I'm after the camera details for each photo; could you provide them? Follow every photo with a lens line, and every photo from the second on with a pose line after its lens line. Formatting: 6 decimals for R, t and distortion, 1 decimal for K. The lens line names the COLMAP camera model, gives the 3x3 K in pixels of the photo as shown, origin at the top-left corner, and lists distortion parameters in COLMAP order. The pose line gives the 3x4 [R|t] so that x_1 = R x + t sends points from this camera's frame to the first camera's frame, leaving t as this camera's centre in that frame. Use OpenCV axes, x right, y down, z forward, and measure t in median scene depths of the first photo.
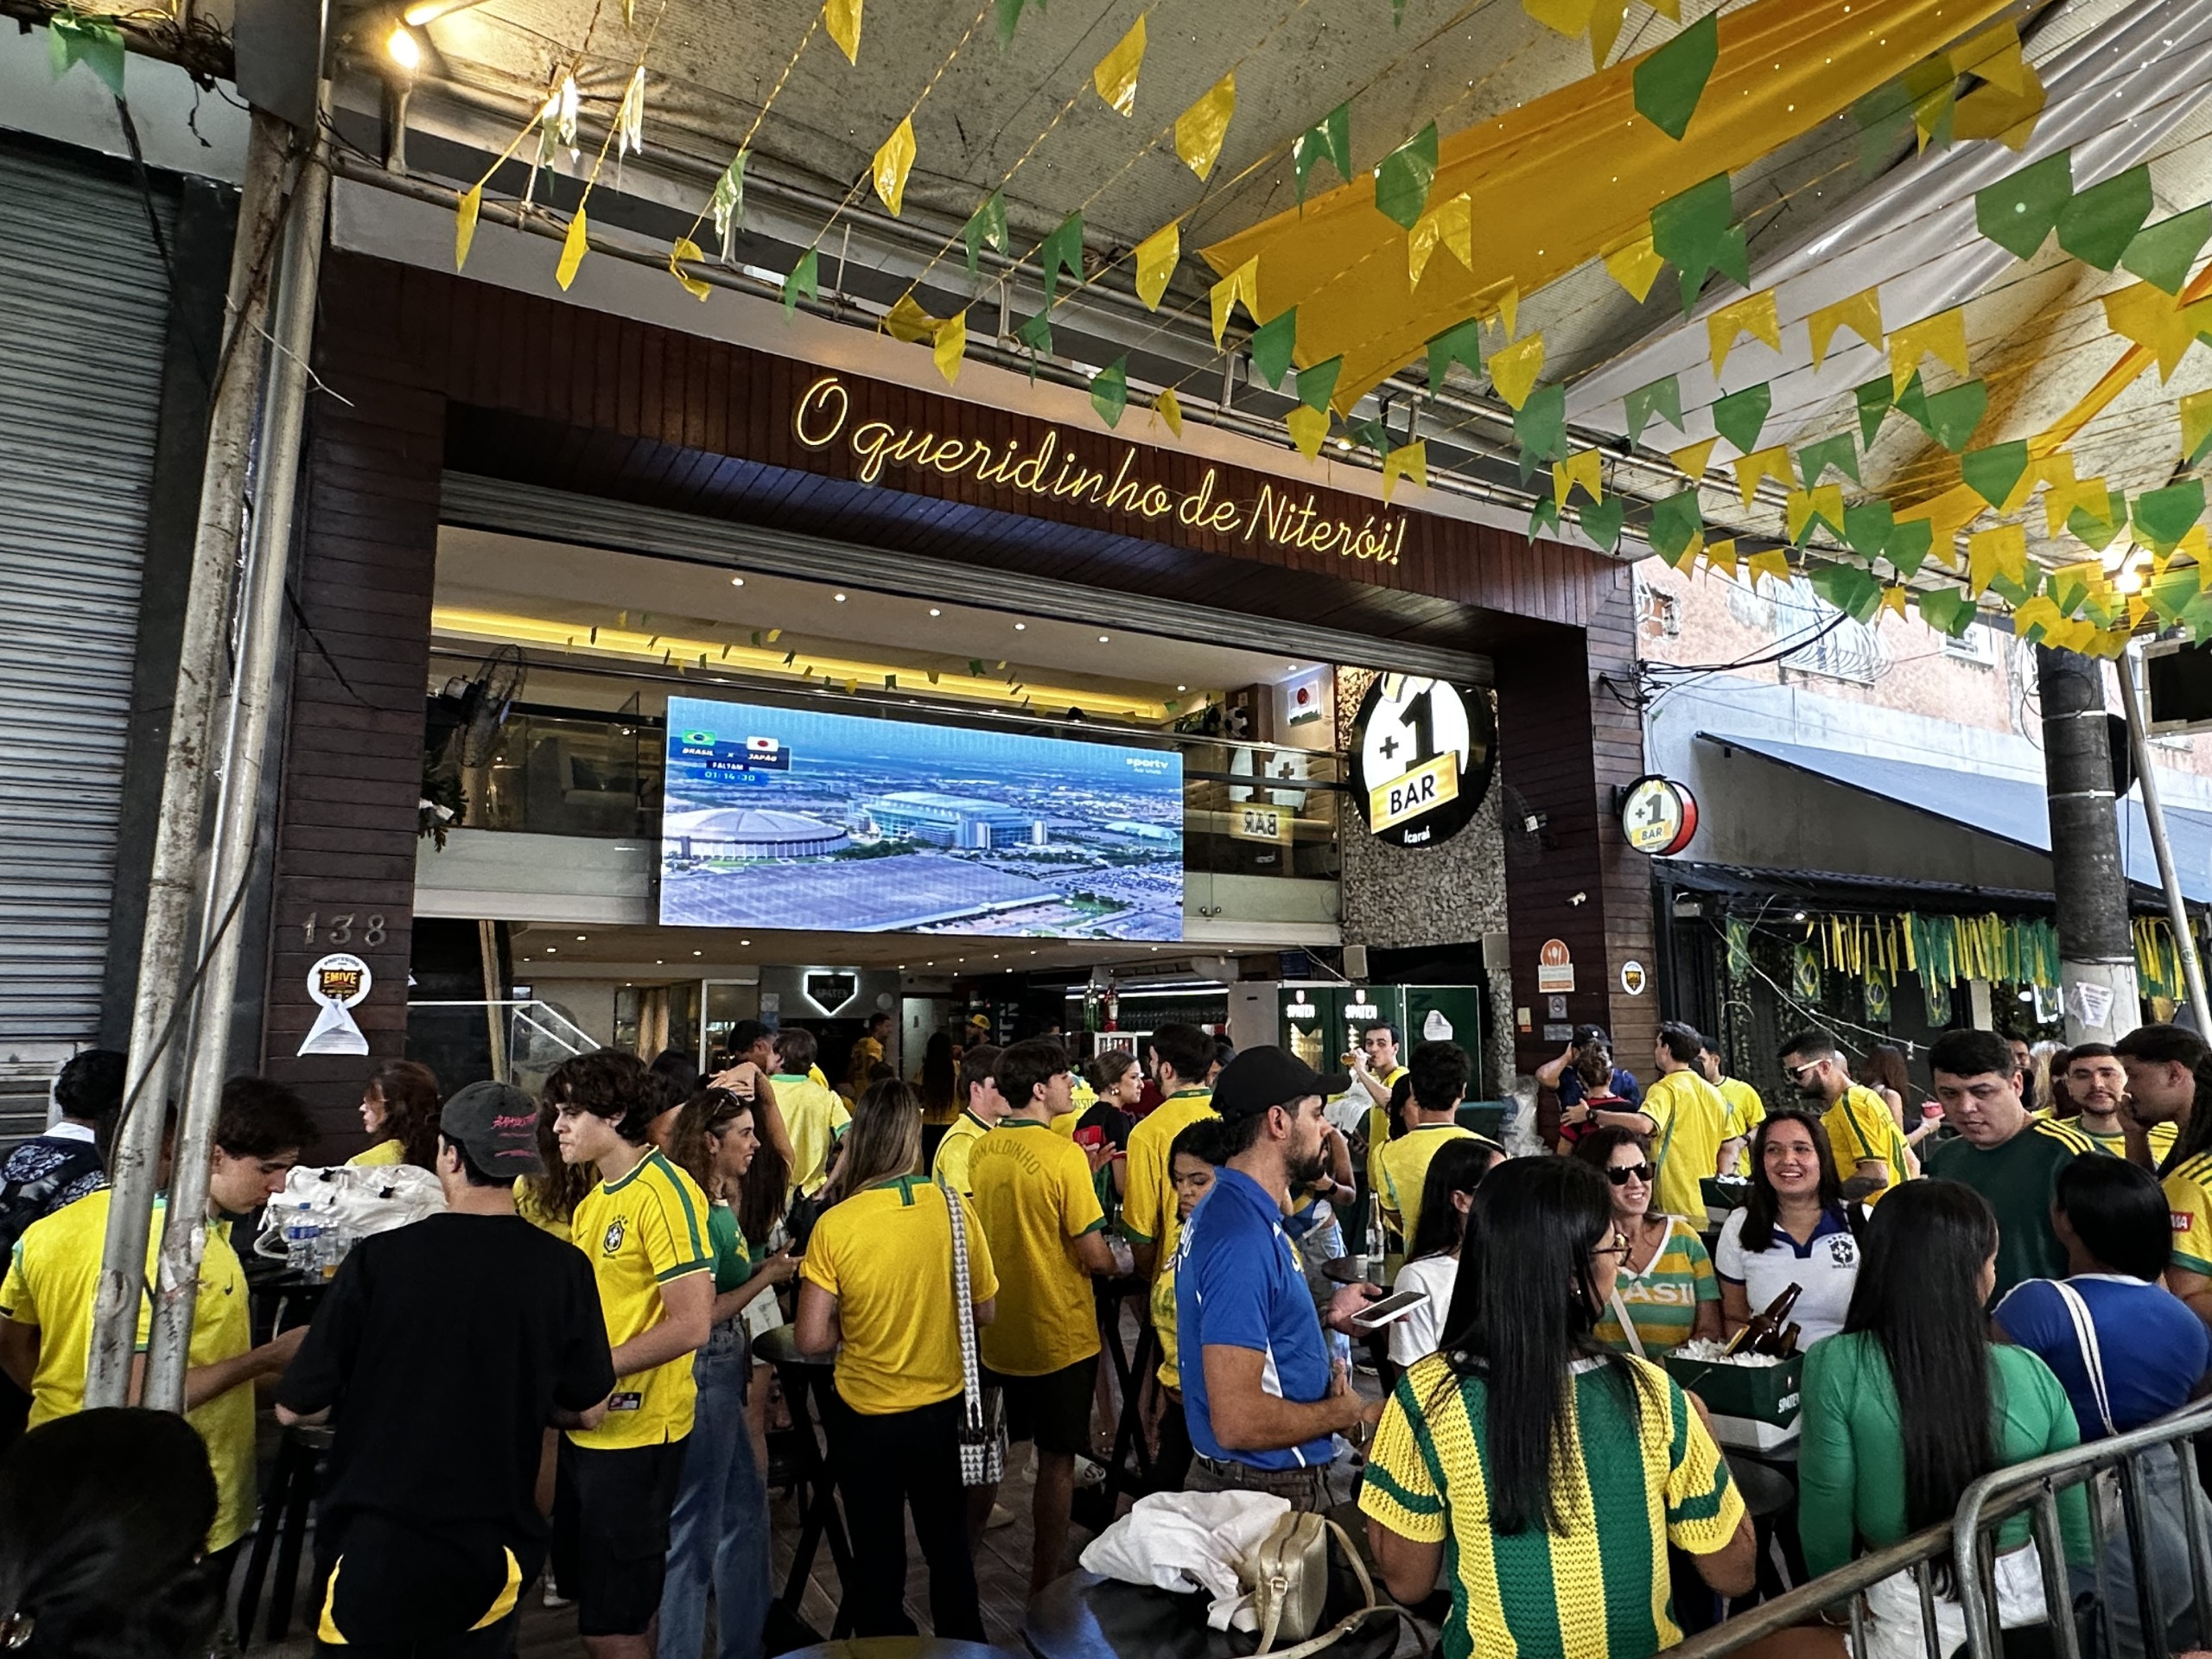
lens RADIAL K [[1357.2, 0, 1097.1], [0, 1357.2, 841.3], [0, 0, 1]] dist [-0.003877, 0.005693]
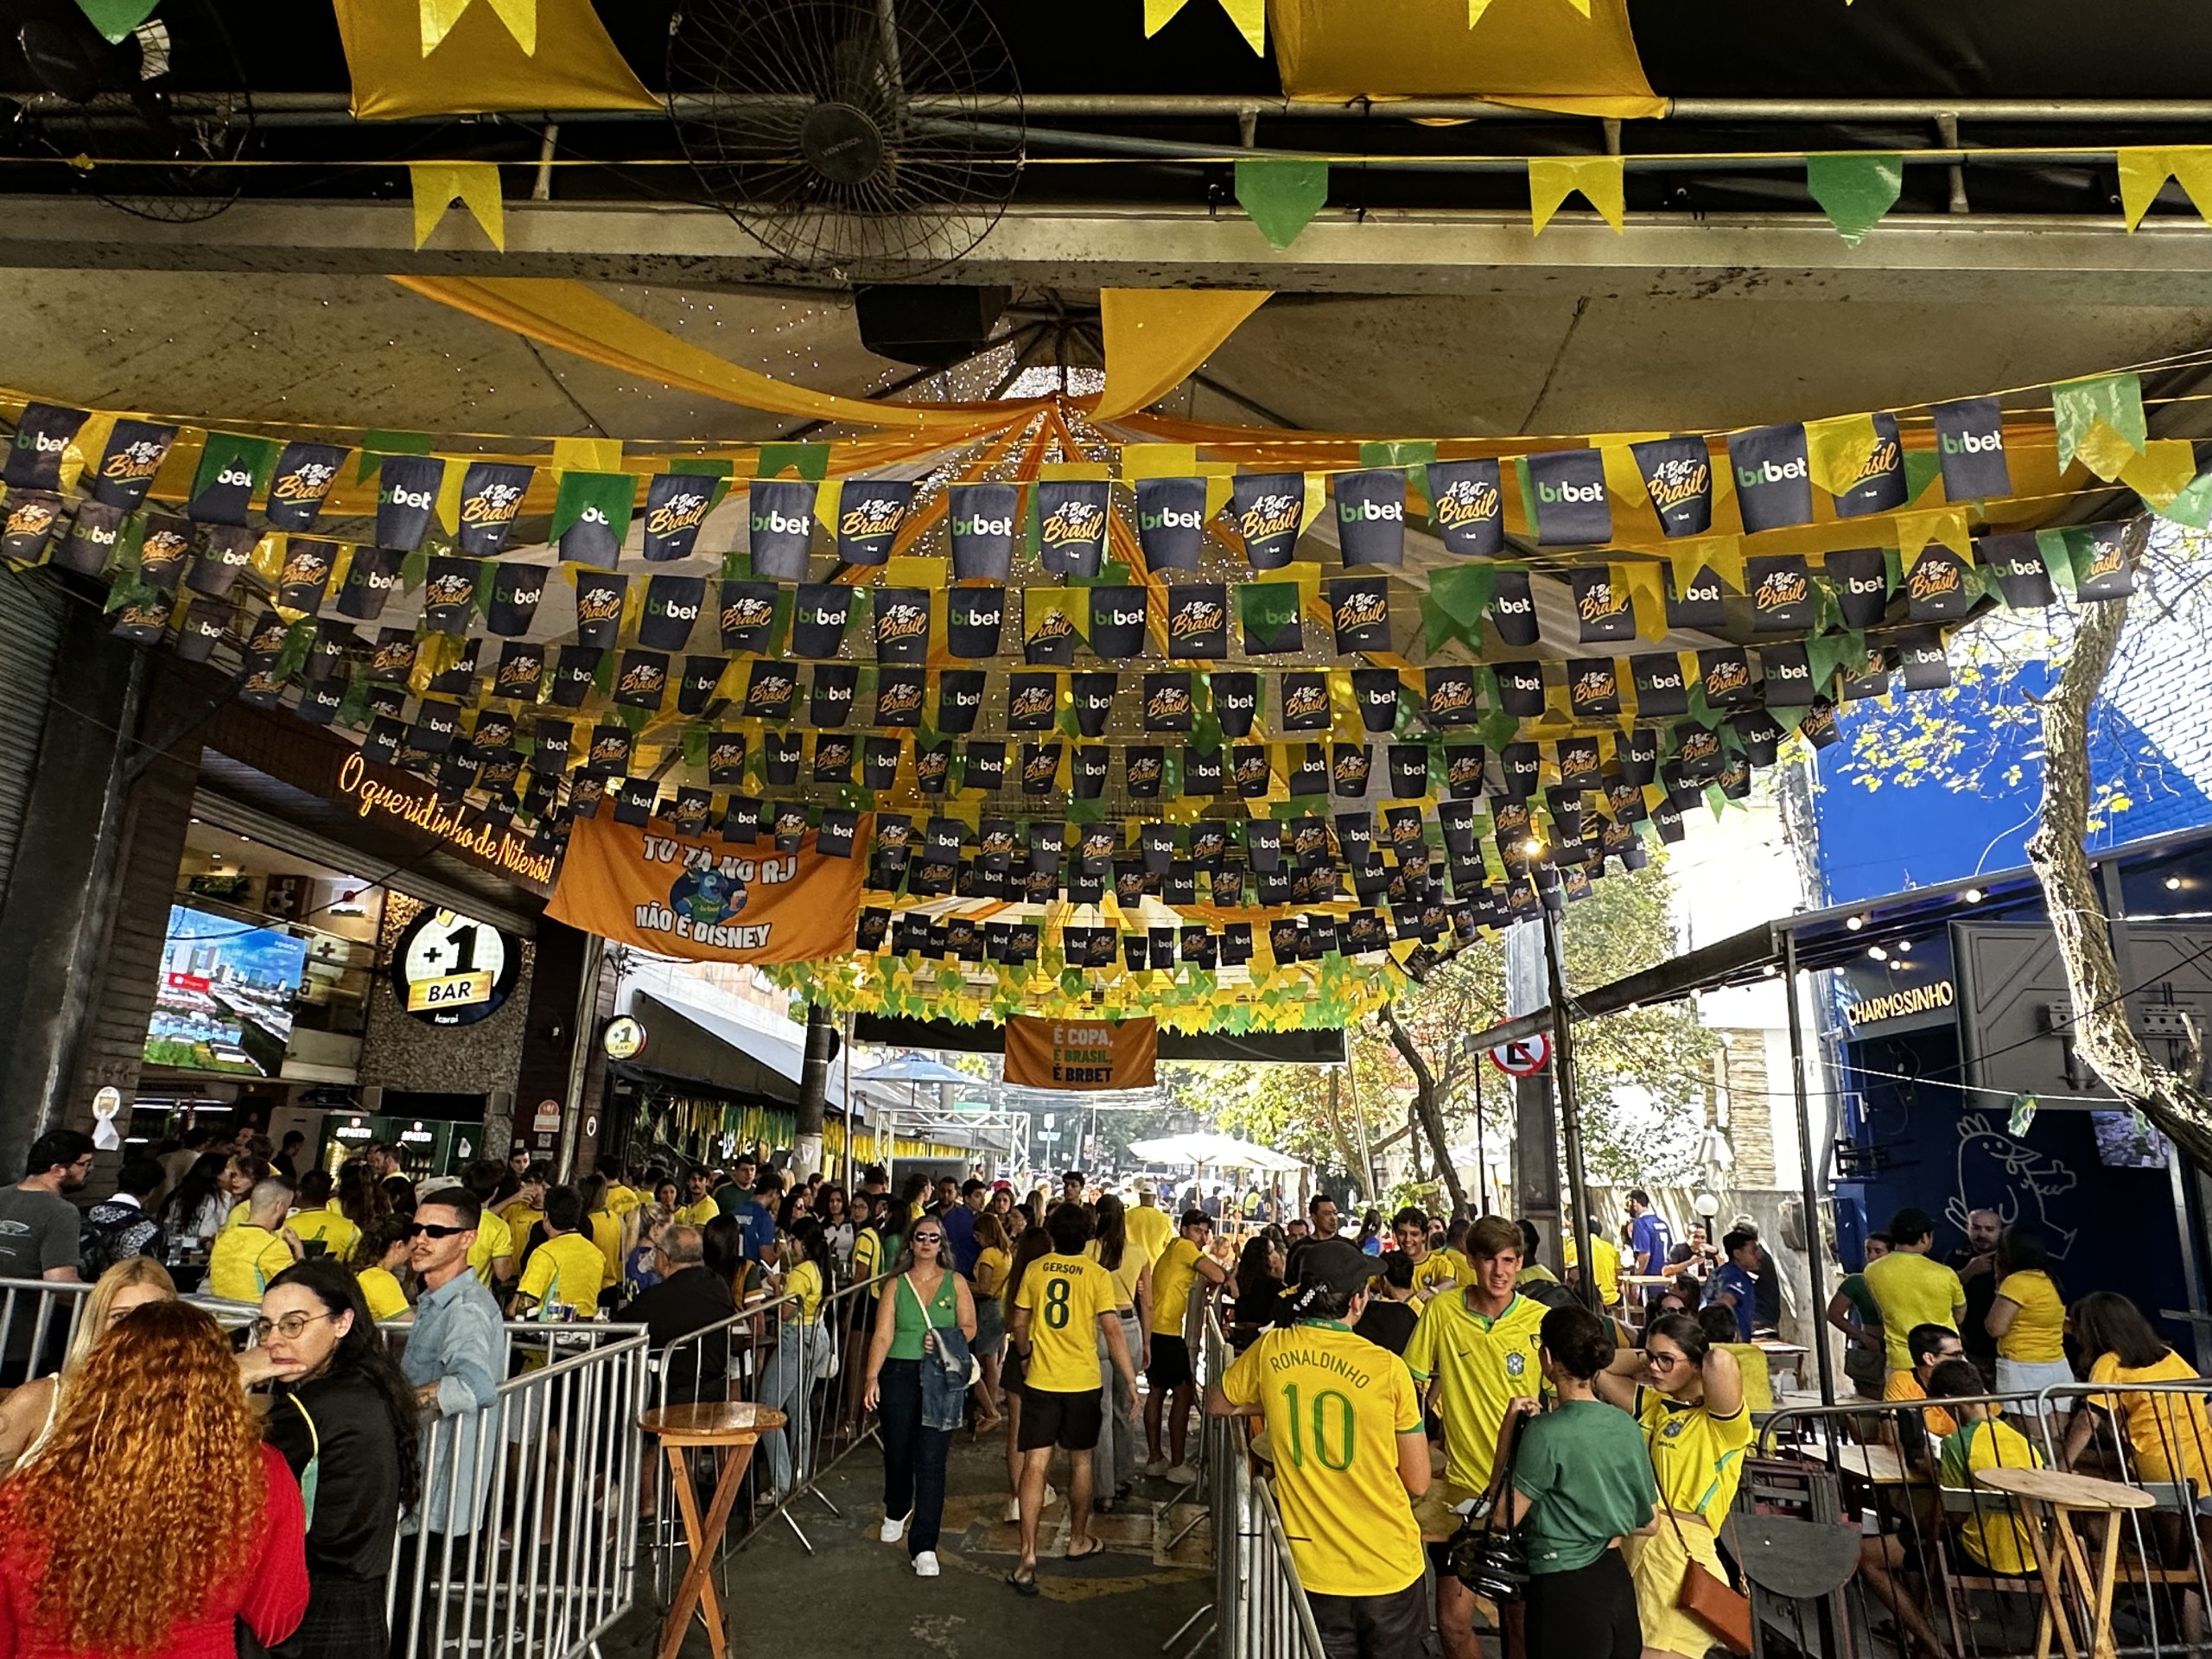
lens RADIAL K [[1357.2, 0, 1109.0], [0, 1357.2, 829.0], [0, 0, 1]] dist [-0.003877, 0.005693]
pose [[0.525056, 0.233266, 0.818476, -0.681225], [-0.157896, 0.971708, -0.175646, -0.062452], [-0.836292, -0.037010, 0.547033, -0.455117]]
